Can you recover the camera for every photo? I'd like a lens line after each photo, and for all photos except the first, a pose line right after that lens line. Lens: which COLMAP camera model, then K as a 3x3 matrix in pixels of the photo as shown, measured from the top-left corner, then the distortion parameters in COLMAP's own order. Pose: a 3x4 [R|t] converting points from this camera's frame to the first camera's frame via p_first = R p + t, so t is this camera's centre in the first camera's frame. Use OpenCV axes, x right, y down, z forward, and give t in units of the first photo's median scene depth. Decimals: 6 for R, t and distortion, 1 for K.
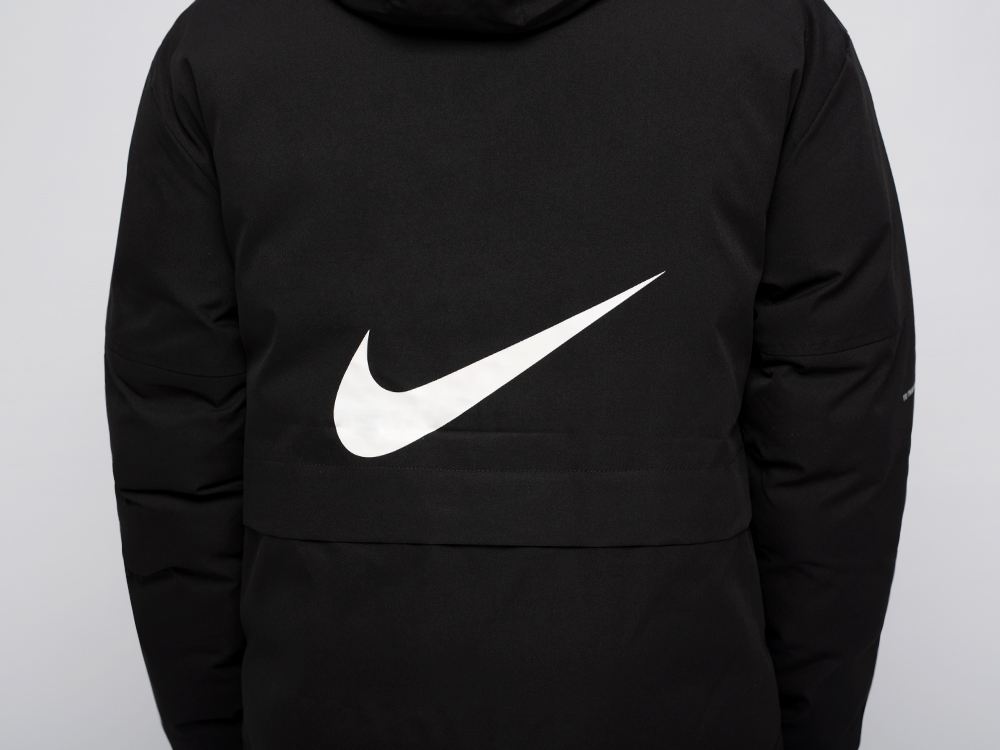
lens RADIAL K [[1473.8, 0, 499.9], [0, 1473.8, 370.6], [0, 0, 1]] dist [-0.139317, 0.000000]
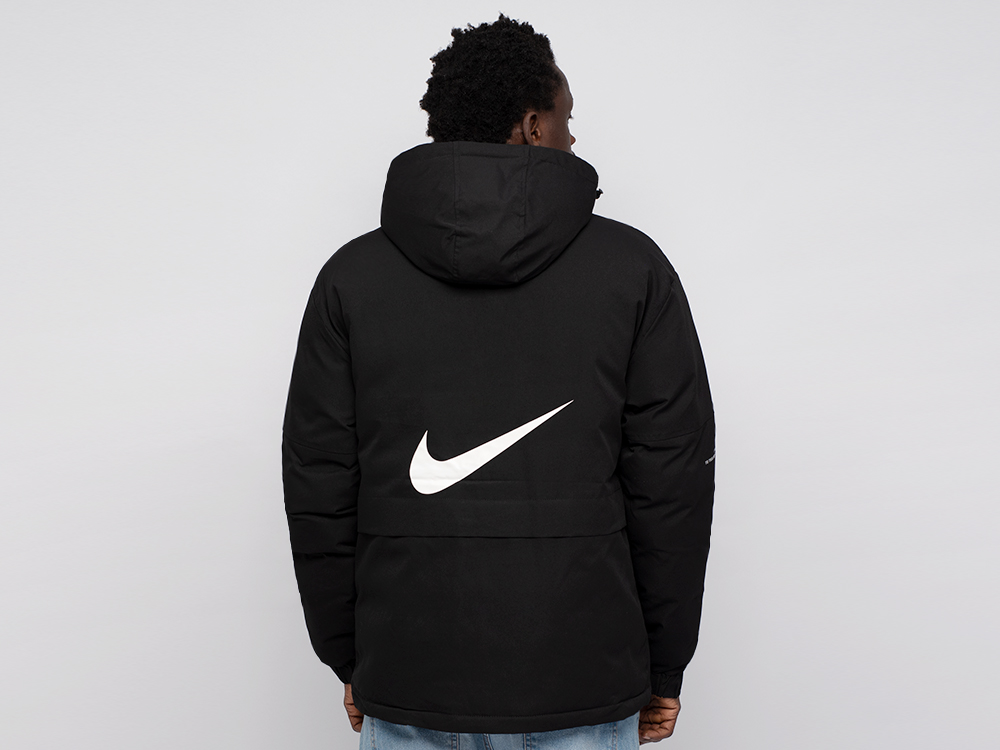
lens RADIAL K [[1473.8, 0, 499.0], [0, 1473.8, 376.2], [0, 0, 1]] dist [-0.139317, 0.000000]
pose [[0.999980, -0.005471, -0.003247, 0.015026], [0.005339, 0.999214, -0.039267, -0.020479], [0.003459, 0.039249, 0.999223, -0.952606]]
